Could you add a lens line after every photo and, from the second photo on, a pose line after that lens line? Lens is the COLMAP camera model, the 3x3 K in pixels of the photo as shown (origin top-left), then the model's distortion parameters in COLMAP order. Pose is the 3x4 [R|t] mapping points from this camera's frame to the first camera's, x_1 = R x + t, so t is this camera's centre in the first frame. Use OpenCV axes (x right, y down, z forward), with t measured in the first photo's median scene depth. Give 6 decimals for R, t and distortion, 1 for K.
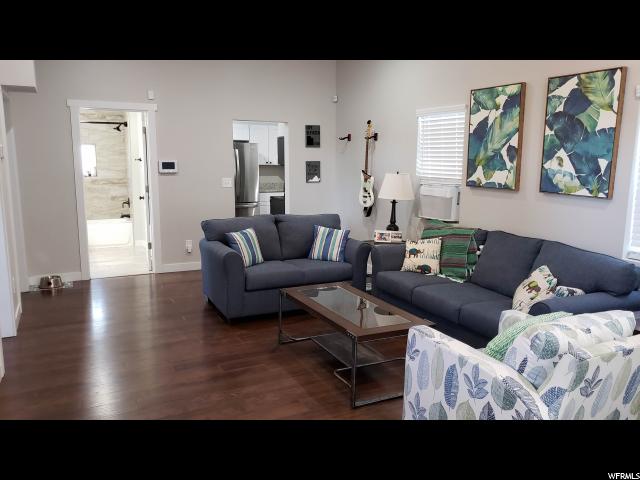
lens RADIAL K [[533.0, 0, 320.0], [0, 533.0, 240.0], [0, 0, 1]] dist [0.037018, -0.002017]
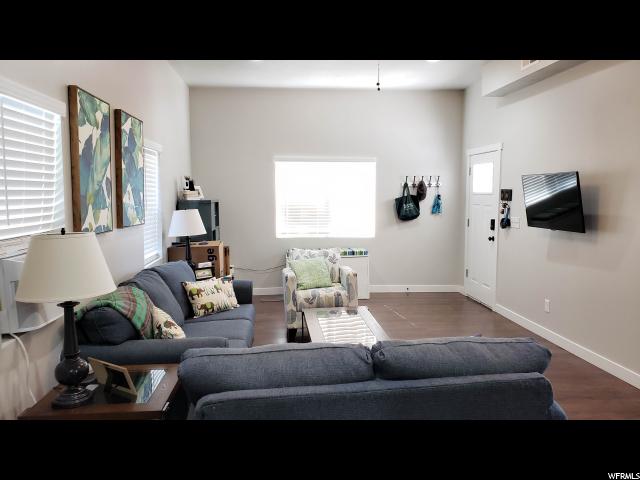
lens RADIAL K [[533.0, 0, 320.0], [0, 533.0, 240.0], [0, 0, 1]] dist [0.037018, -0.002017]
pose [[-0.938122, -0.040394, 0.343940, -0.123067], [0.047572, 0.968726, 0.243528, -0.145188], [-0.343021, 0.244821, -0.906862, 0.896907]]
